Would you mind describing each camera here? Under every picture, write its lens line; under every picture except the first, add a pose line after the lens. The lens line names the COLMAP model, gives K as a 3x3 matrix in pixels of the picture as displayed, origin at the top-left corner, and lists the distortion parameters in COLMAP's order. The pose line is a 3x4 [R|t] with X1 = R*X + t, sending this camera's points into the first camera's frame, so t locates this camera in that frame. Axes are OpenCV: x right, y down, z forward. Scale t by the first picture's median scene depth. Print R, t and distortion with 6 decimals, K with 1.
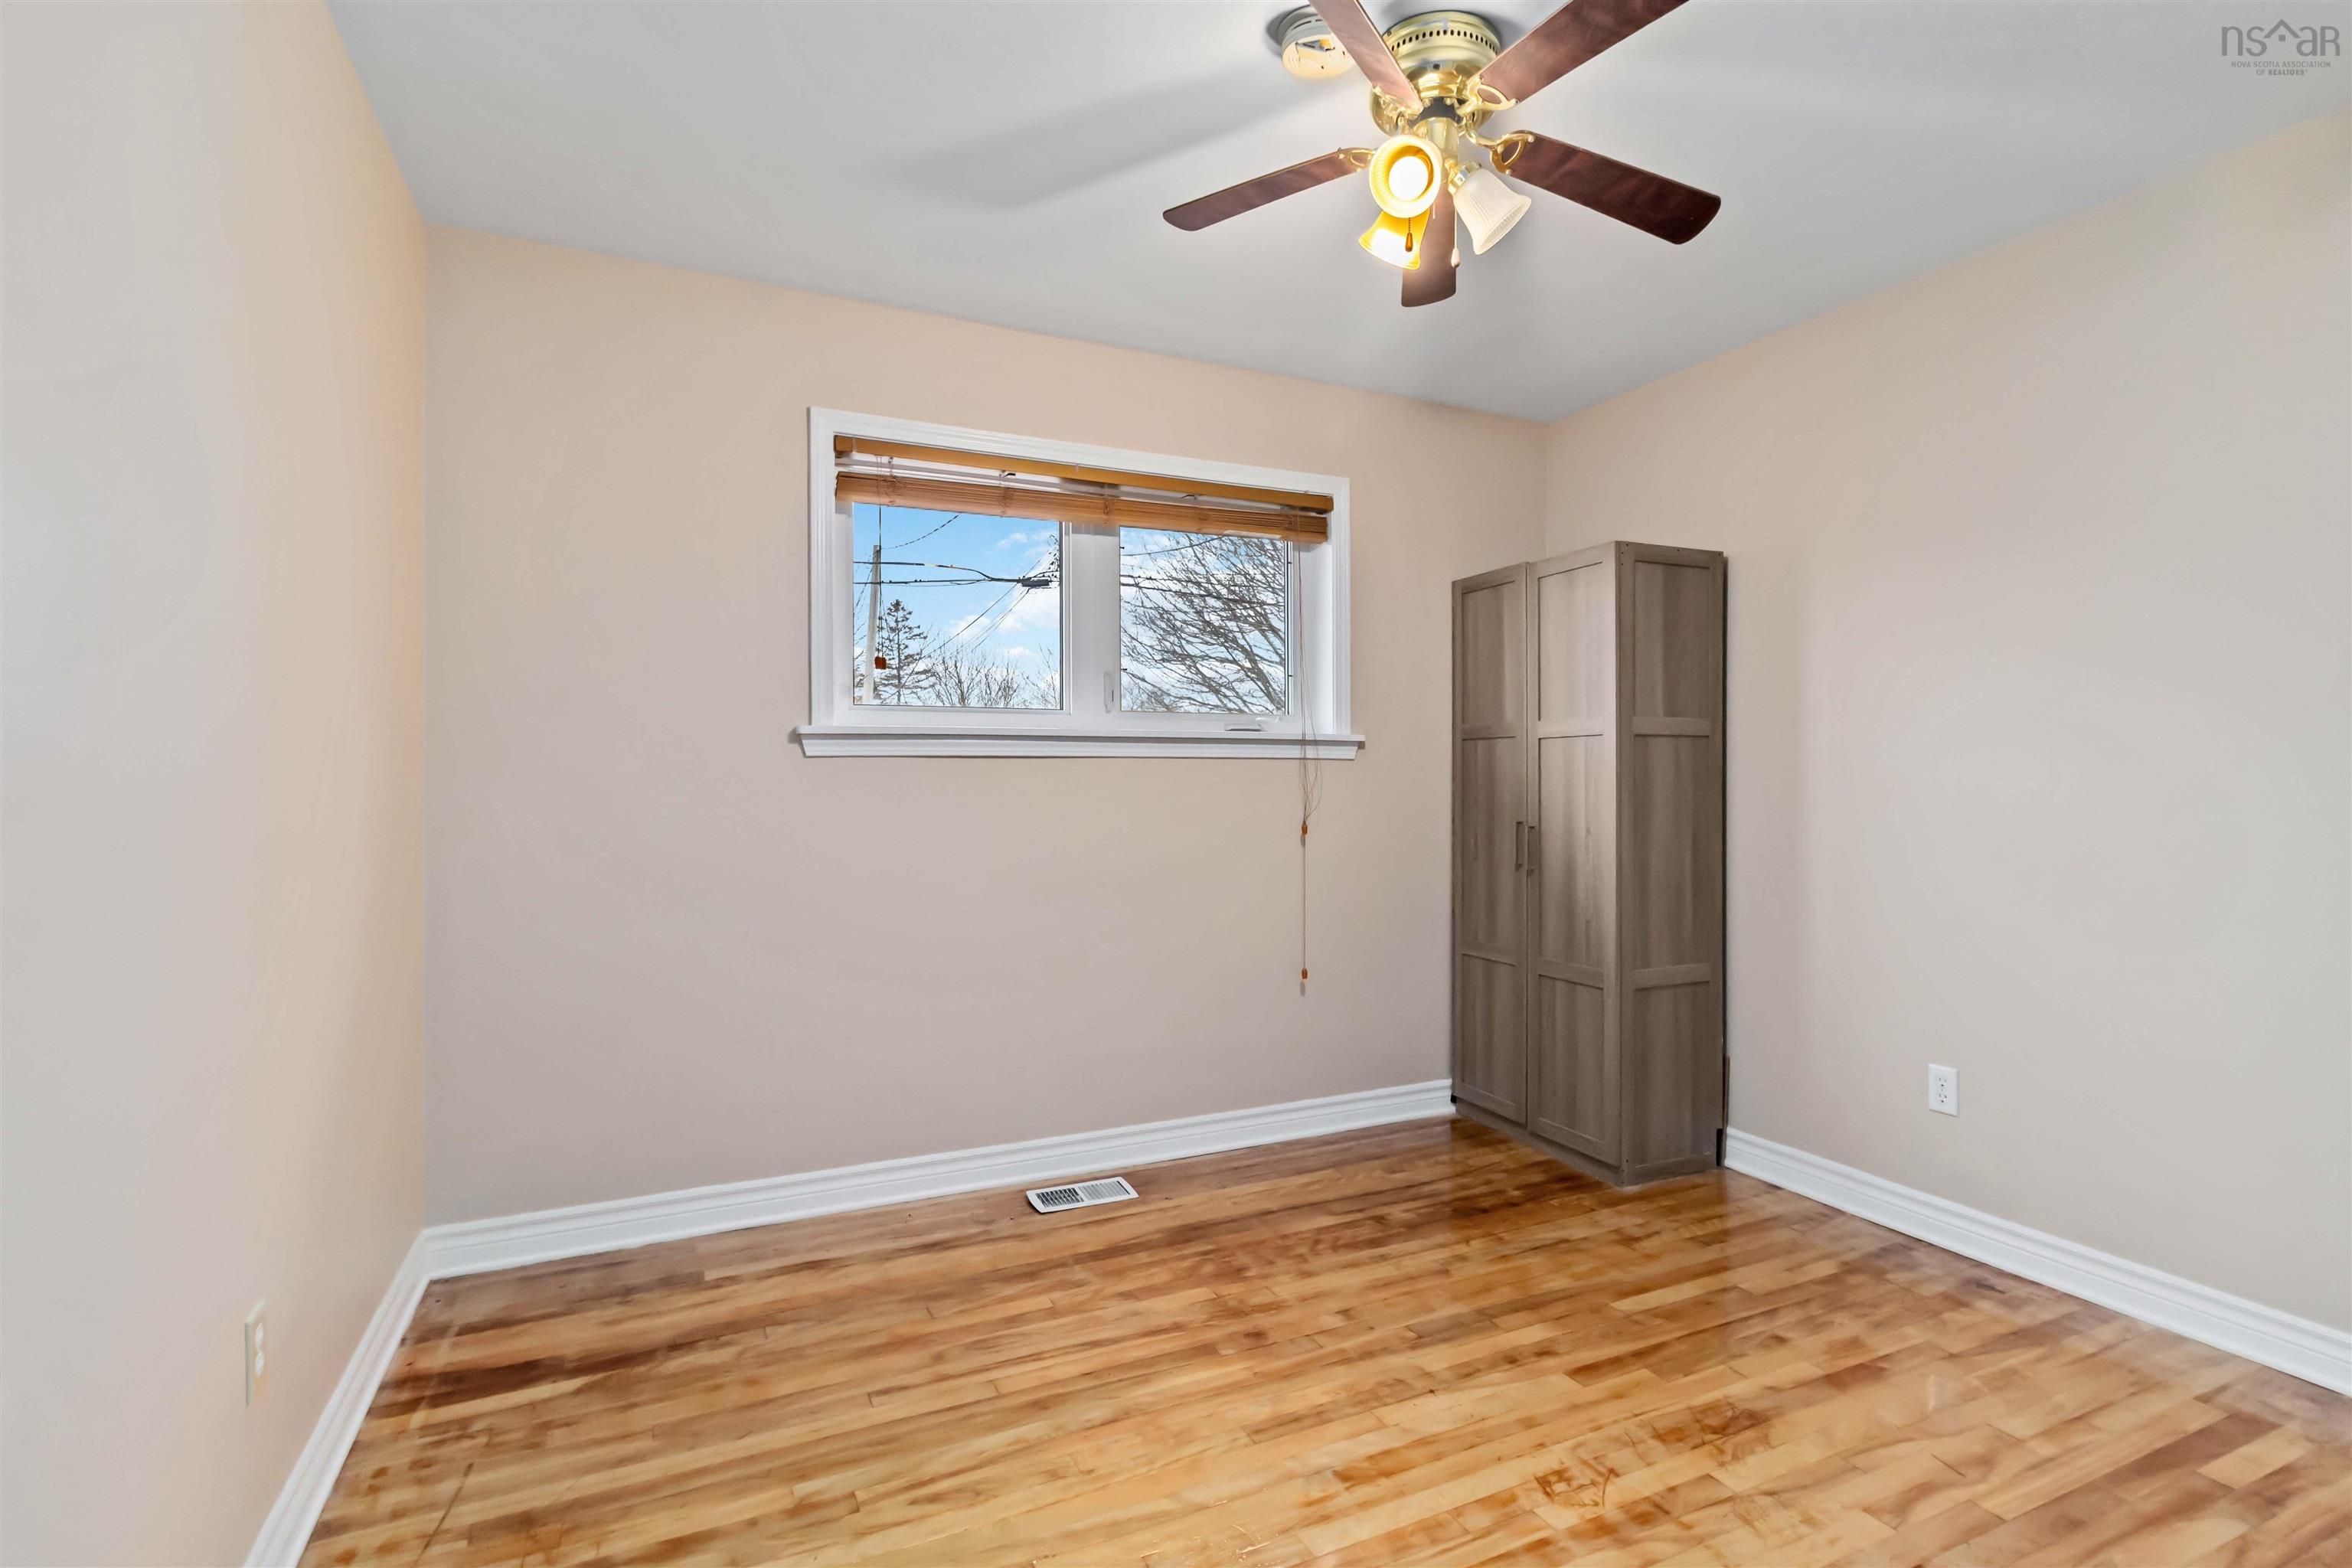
lens RADIAL K [[1093.5, 0, 1165.0], [0, 1093.5, 775.0], [0, 0, 1]] dist [0.000046, -0.000256]
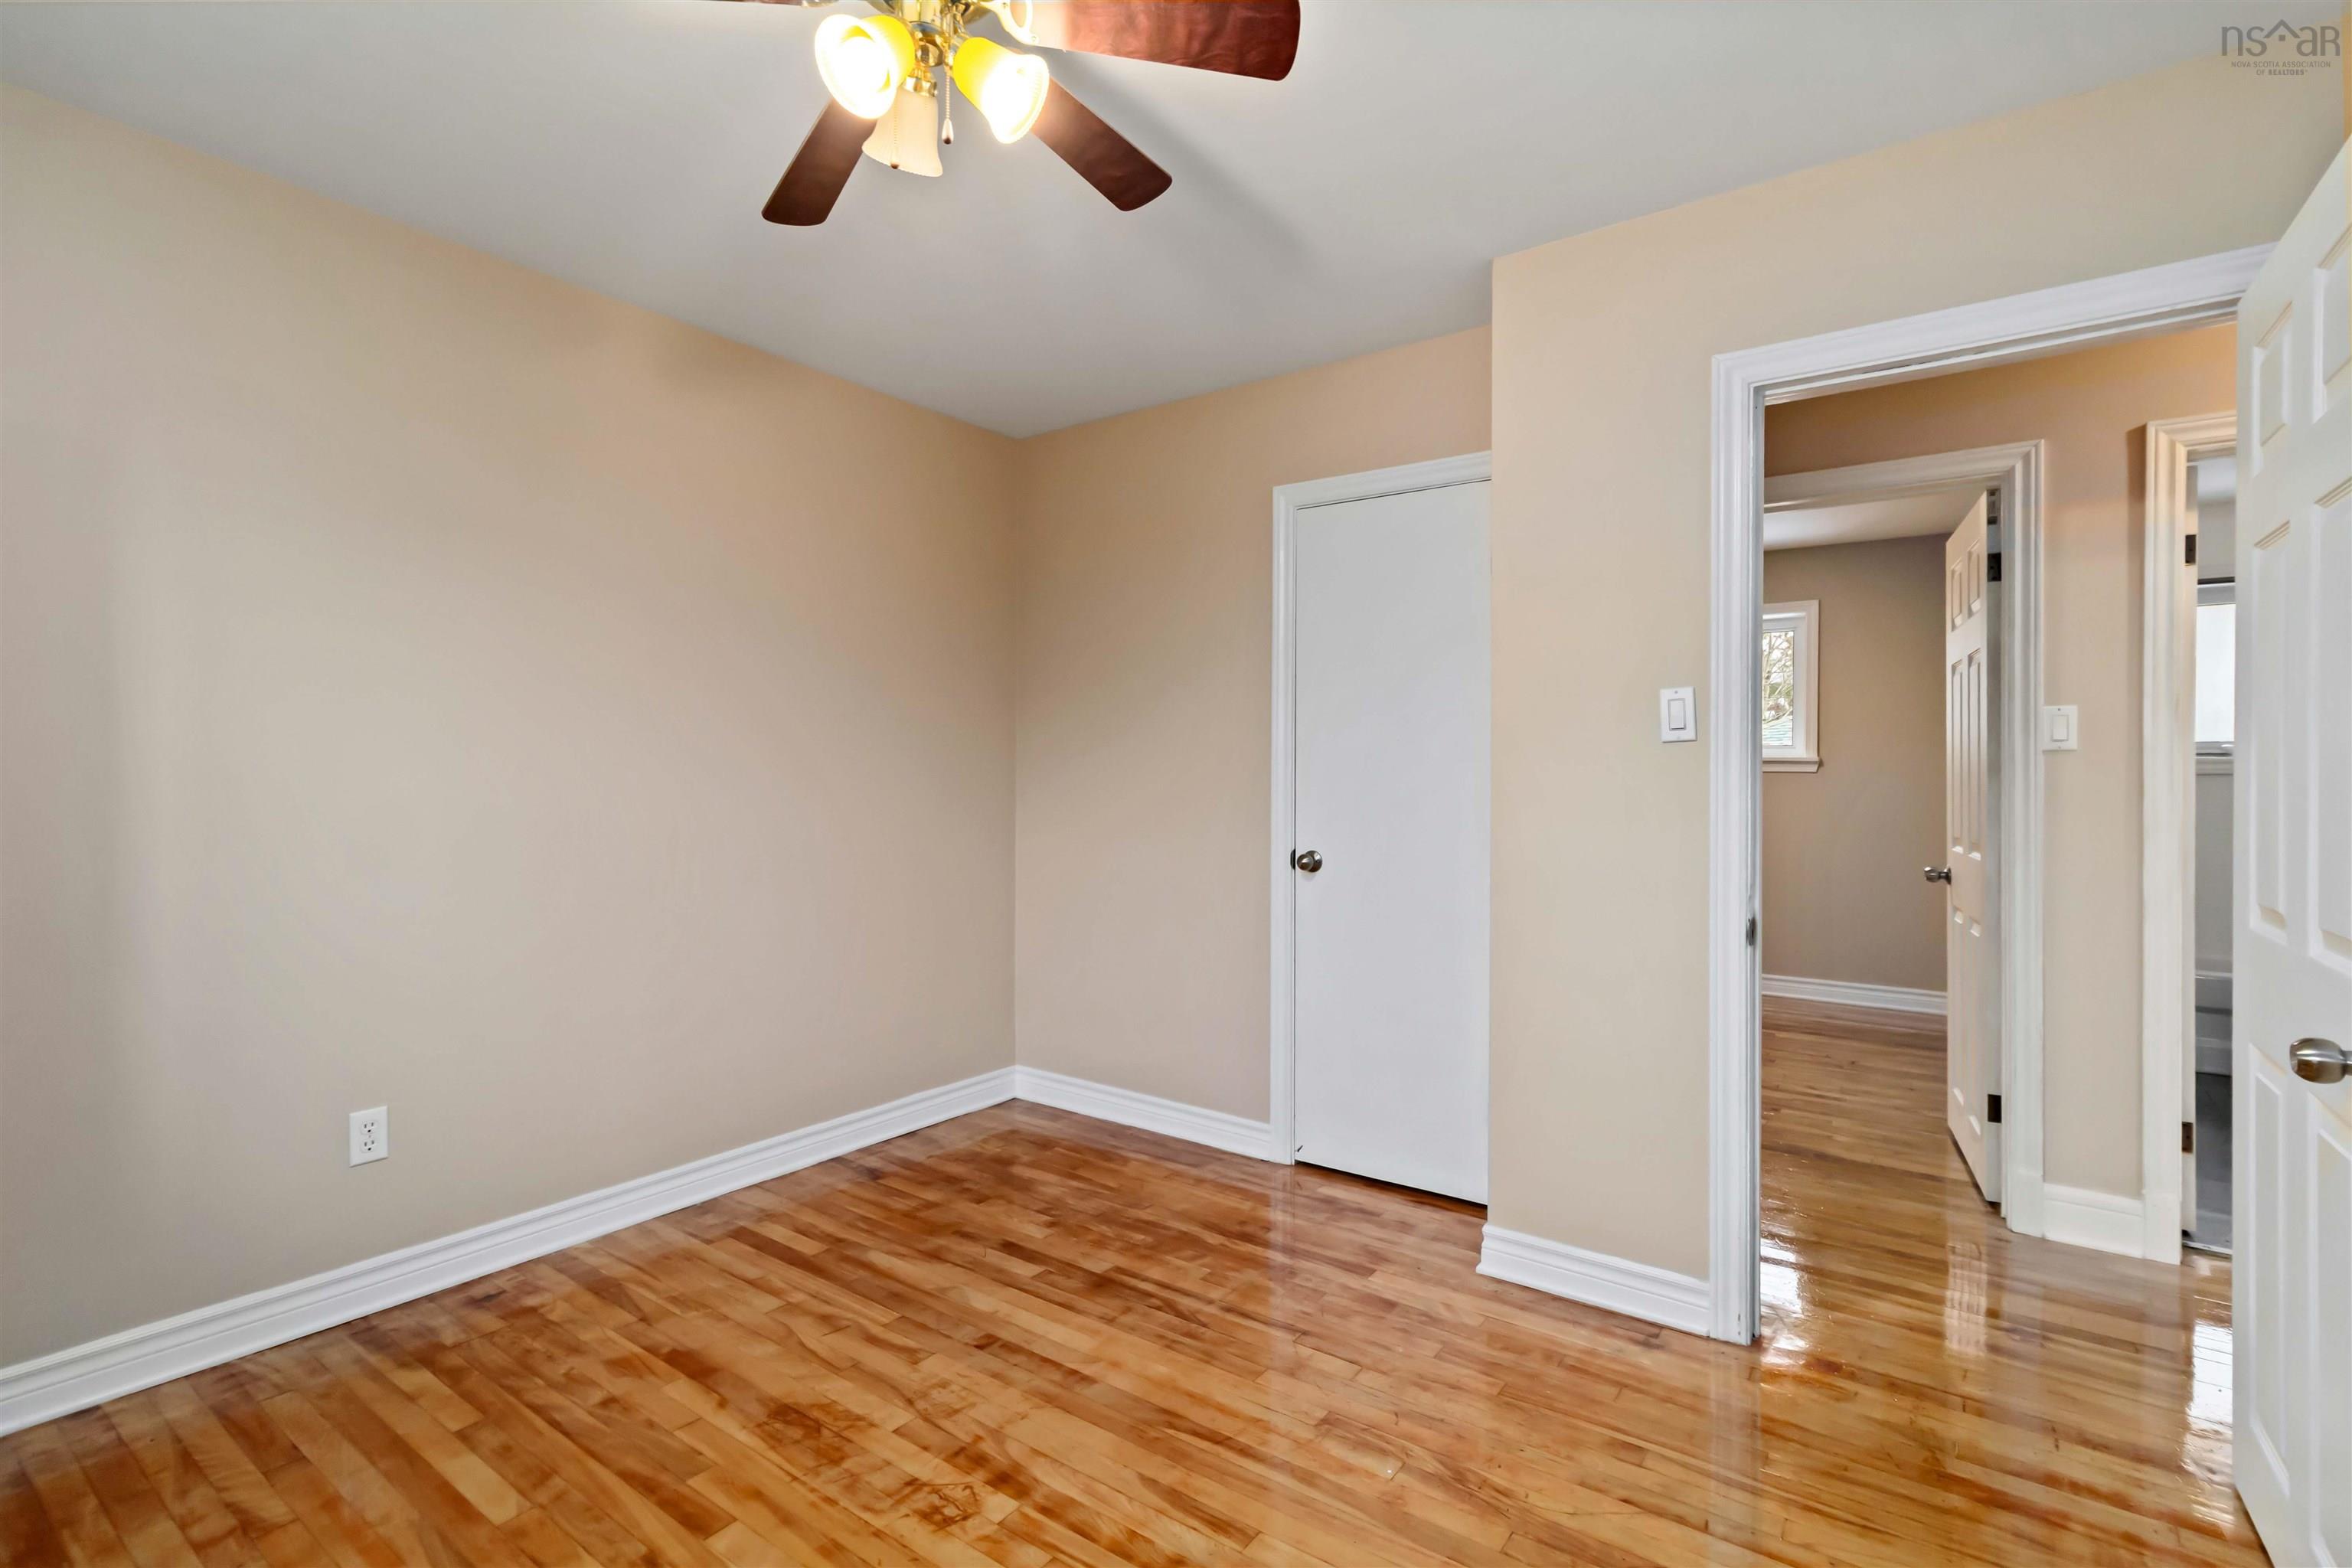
lens RADIAL K [[1105.3, 0, 1175.0], [0, 1105.3, 762.6], [0, 0, 1]] dist [0.002797, 0.000788]
pose [[-0.481606, 0.011715, 0.876310, -0.473792], [0.005217, 0.999931, -0.010501, -0.006702], [-0.876372, -0.000486, -0.481634, 1.006482]]
